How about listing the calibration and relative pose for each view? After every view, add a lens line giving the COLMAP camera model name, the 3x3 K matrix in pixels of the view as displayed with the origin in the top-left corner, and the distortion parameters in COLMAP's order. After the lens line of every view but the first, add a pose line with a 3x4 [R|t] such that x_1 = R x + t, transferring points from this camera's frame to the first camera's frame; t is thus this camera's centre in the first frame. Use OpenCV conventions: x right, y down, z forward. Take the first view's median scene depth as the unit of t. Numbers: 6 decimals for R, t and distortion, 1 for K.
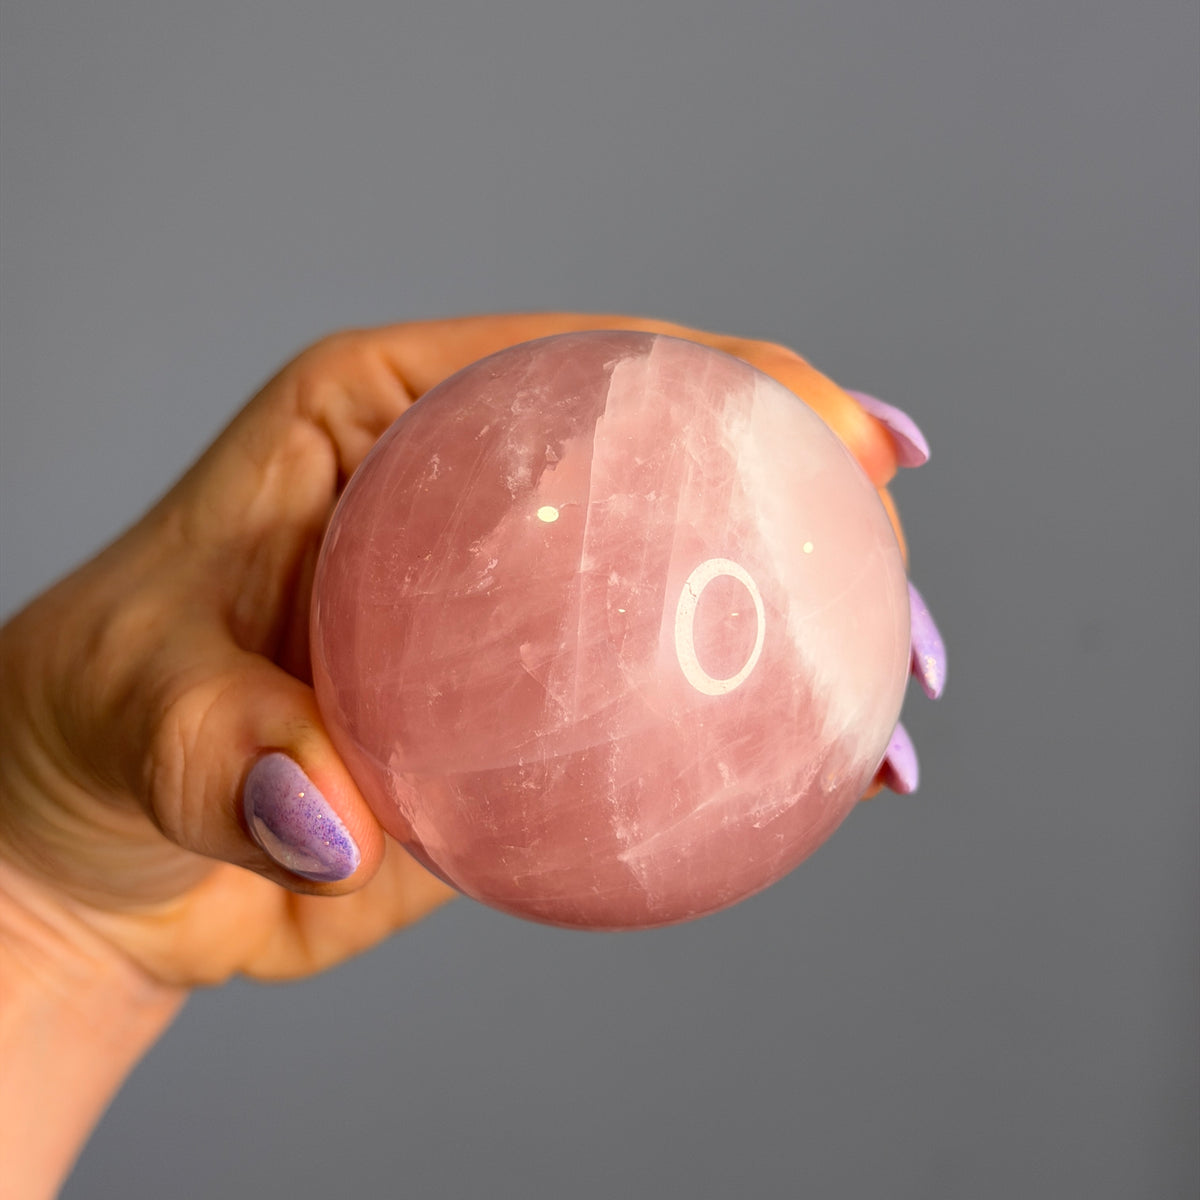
lens RADIAL K [[2623.0, 0, 600.0], [0, 2623.0, 600.0], [0, 0, 1]] dist [0.466040, -8.851462]
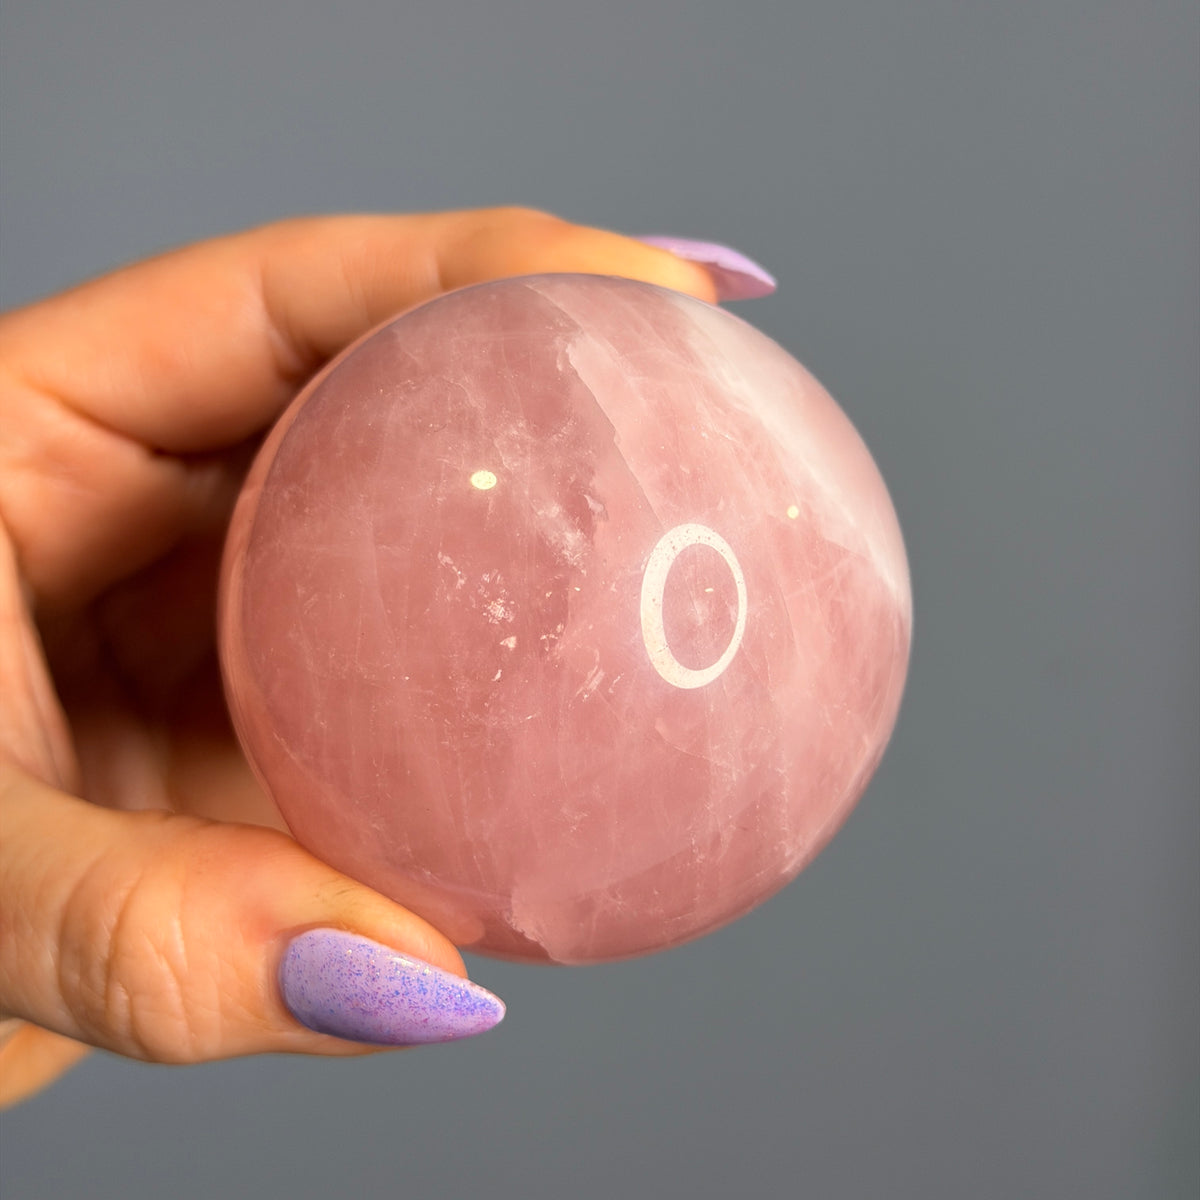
lens RADIAL K [[2623.0, 0, 600.0], [0, 2623.0, 600.0], [0, 0, 1]] dist [0.466040, -8.851462]
pose [[0.805626, -0.437764, 0.399161, -0.359707], [0.321265, 0.888928, 0.326489, -0.297121], [-0.497751, -0.134792, 0.856782, 0.271207]]
